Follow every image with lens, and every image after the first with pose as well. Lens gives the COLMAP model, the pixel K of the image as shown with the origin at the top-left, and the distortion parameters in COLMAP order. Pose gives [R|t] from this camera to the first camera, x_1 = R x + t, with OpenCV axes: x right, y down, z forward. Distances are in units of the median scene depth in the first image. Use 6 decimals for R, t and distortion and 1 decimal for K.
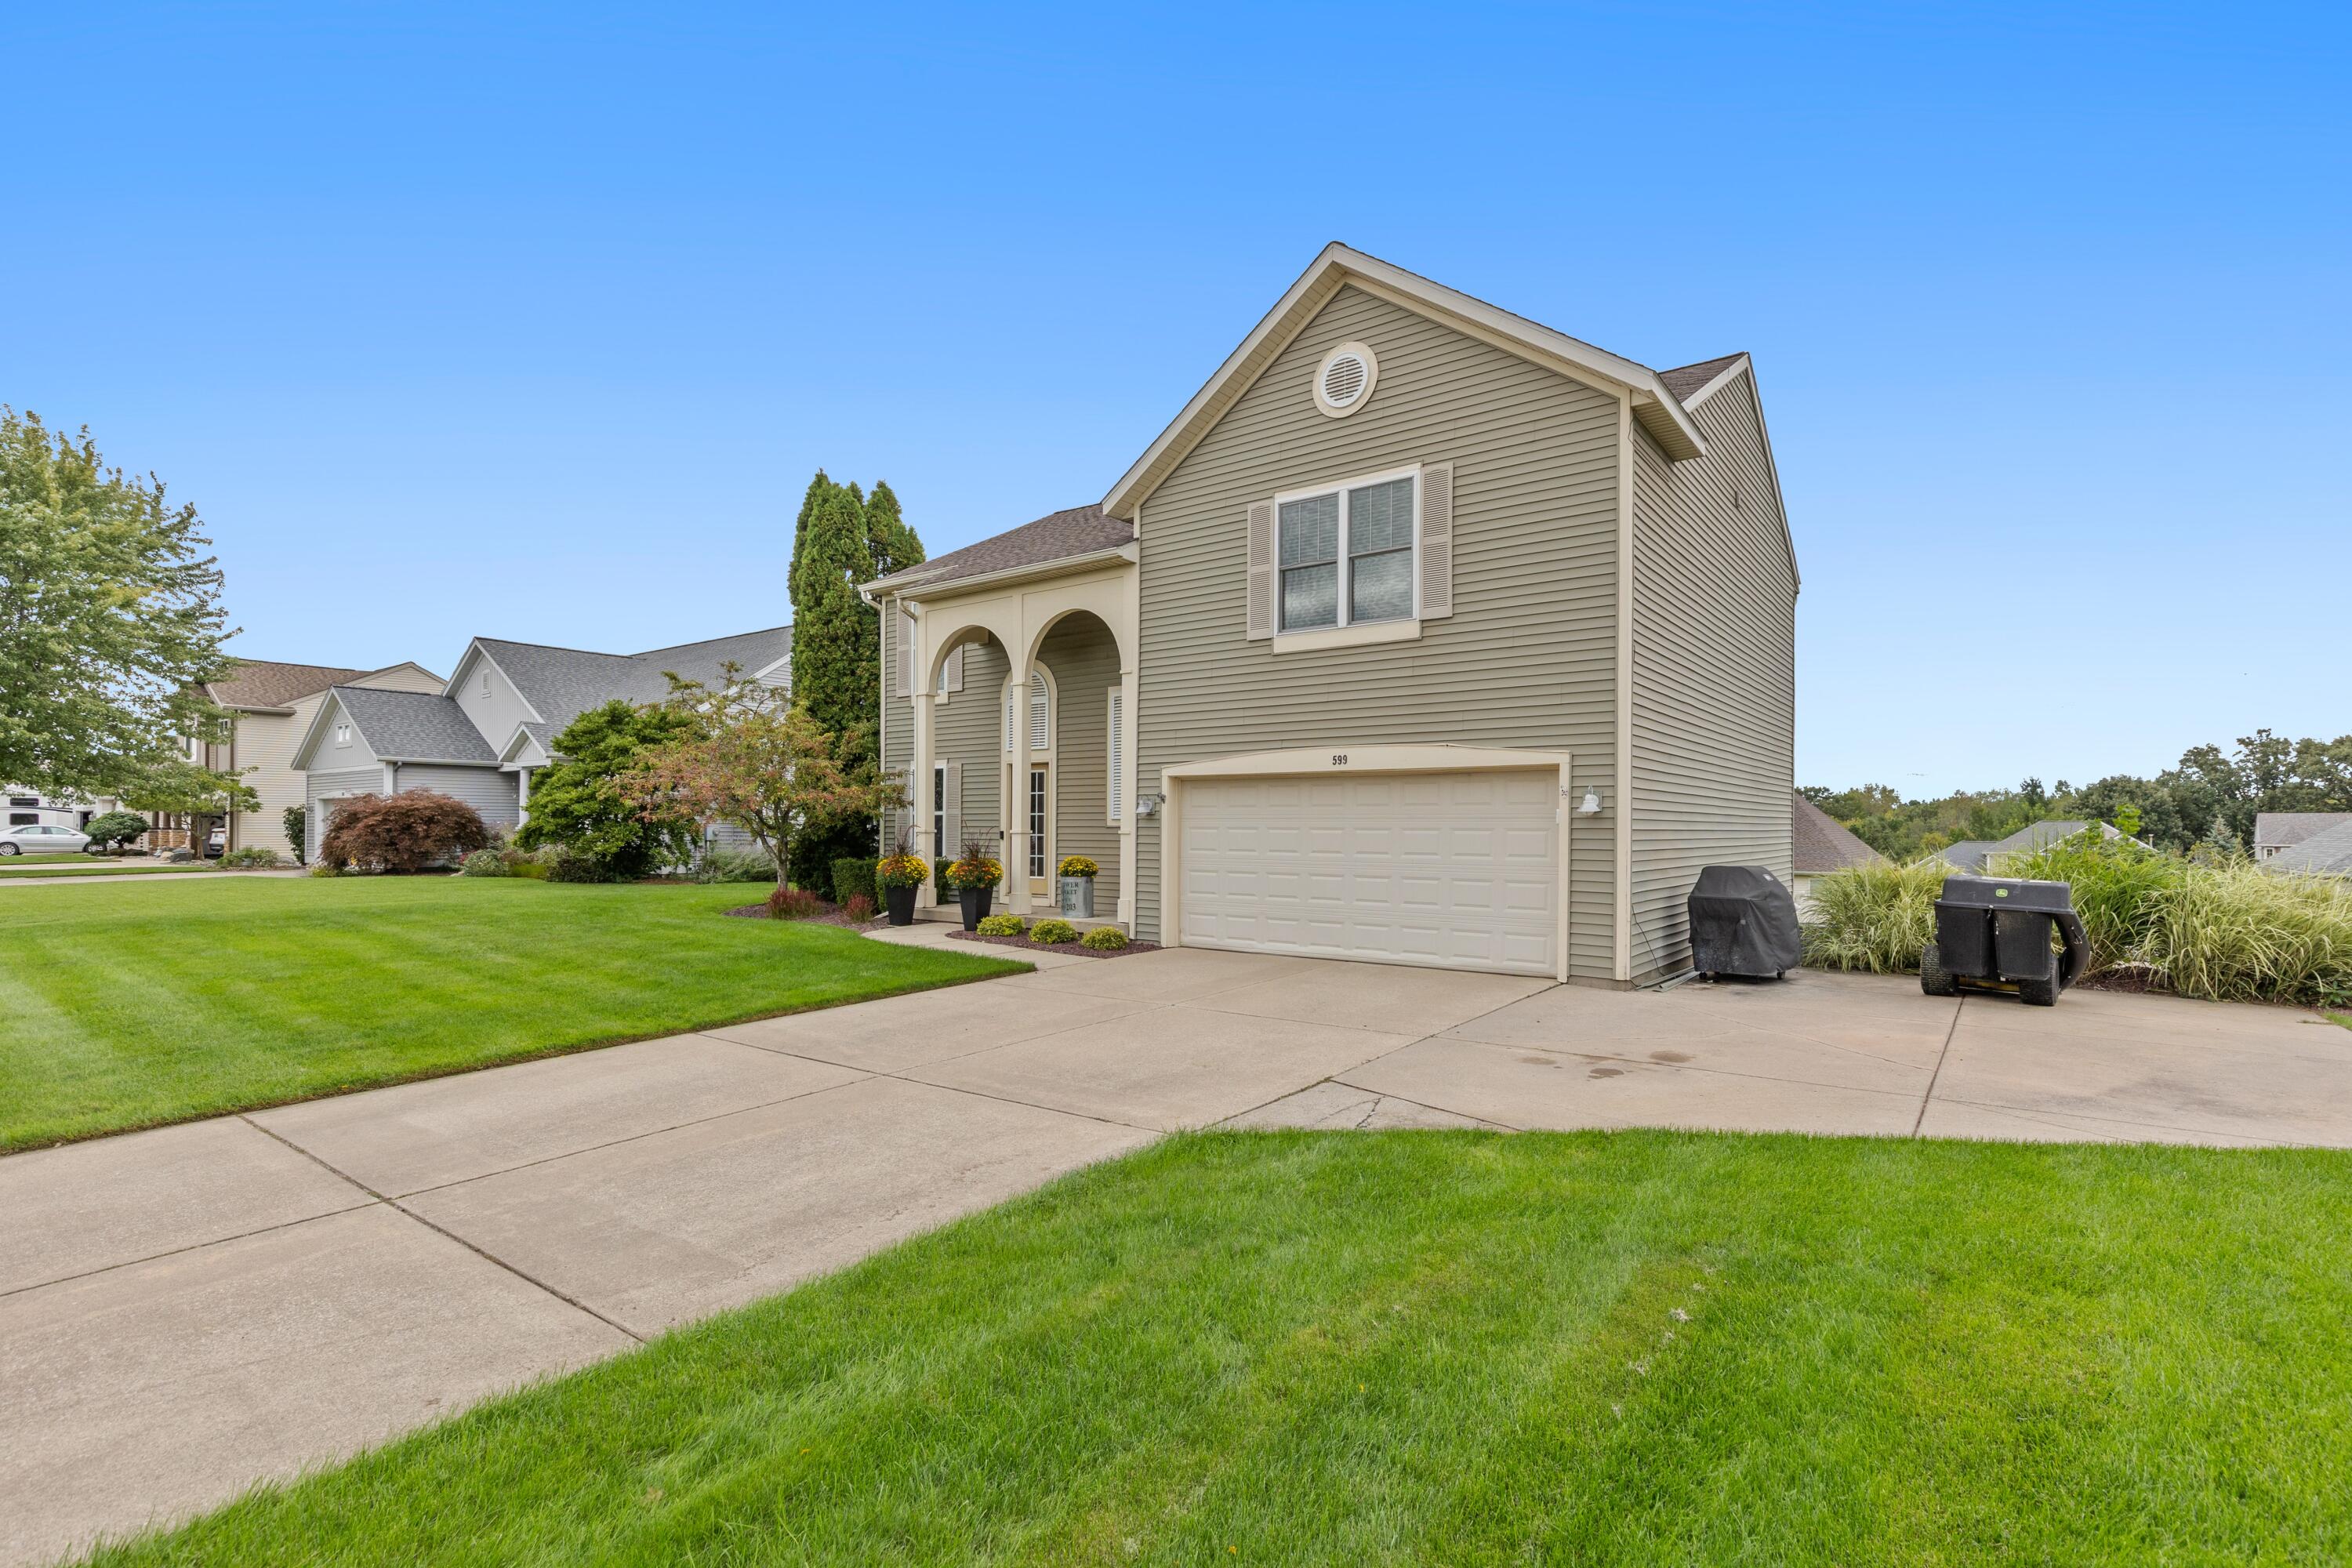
lens RADIAL K [[1090.0, 0, 1174.8], [0, 1090.0, 839.0], [0, 0, 1]] dist [-0.000104, 0.000046]
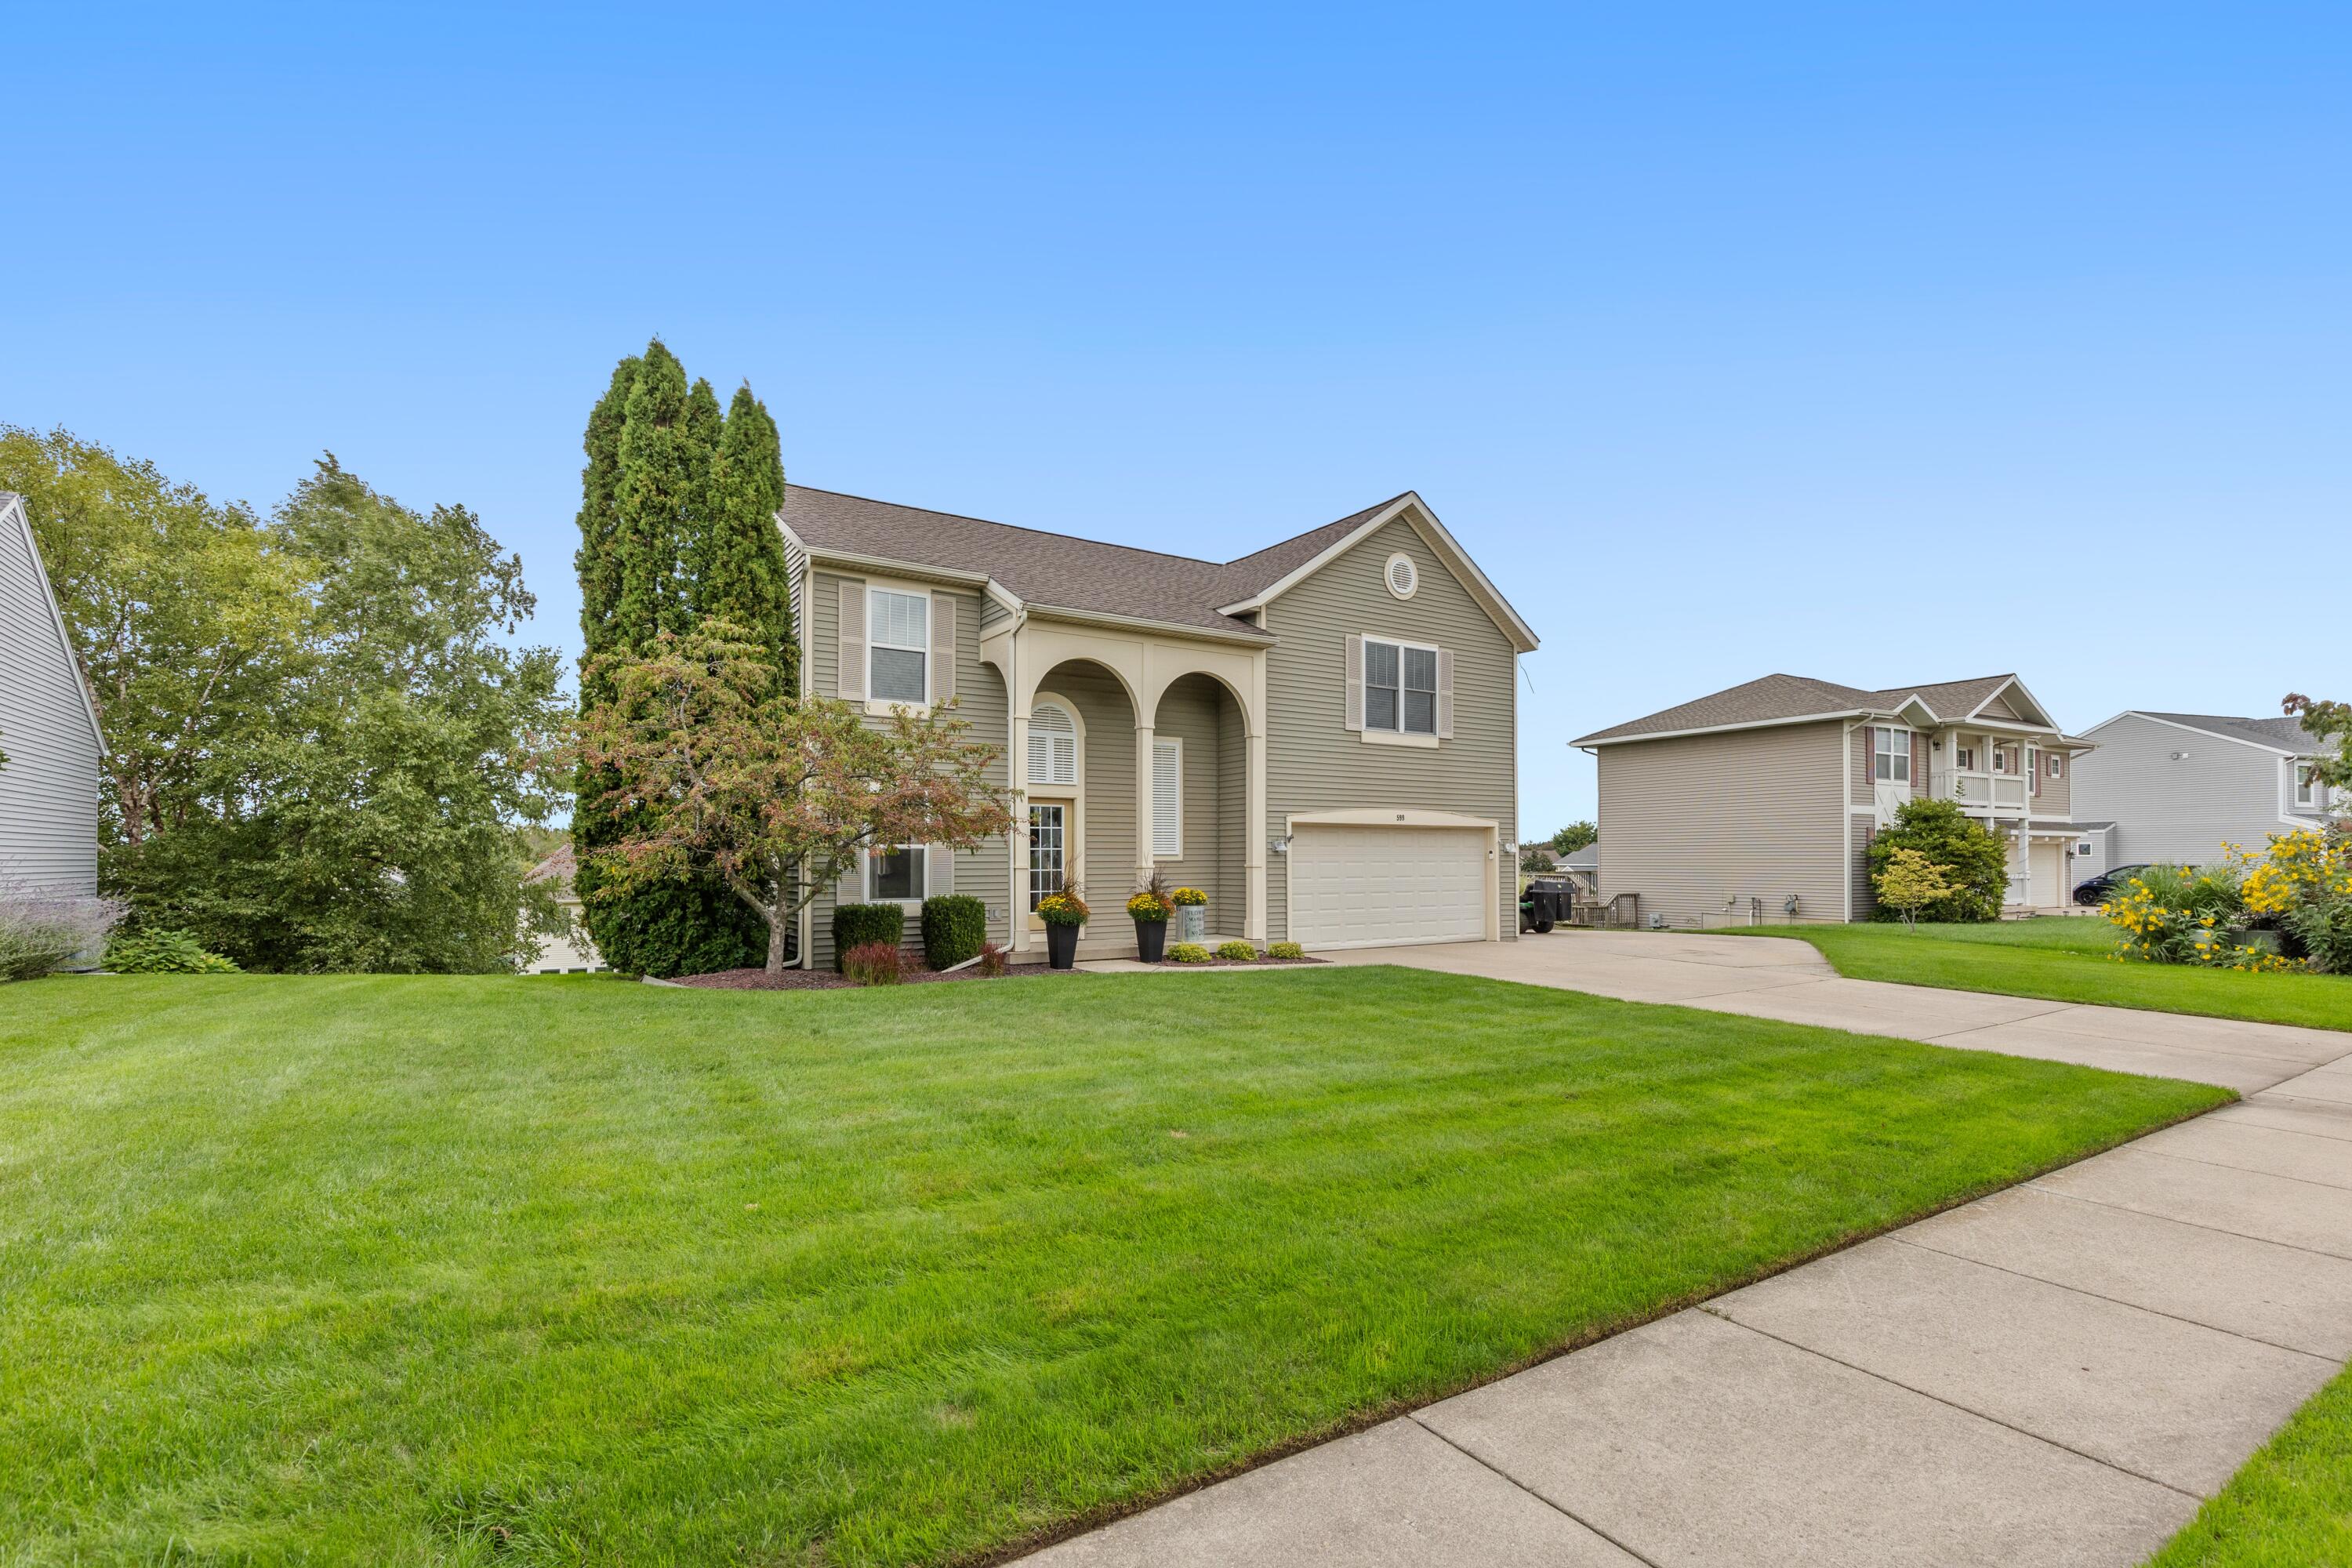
lens RADIAL K [[1090.0, 0, 1174.8], [0, 1090.0, 839.0], [0, 0, 1]] dist [-0.000104, 0.000046]
pose [[0.336916, 0.002128, 0.941532, -1.284888], [0.003703, 0.999987, -0.003585, -0.033546], [-0.941528, 0.004694, 0.336903, 0.697440]]
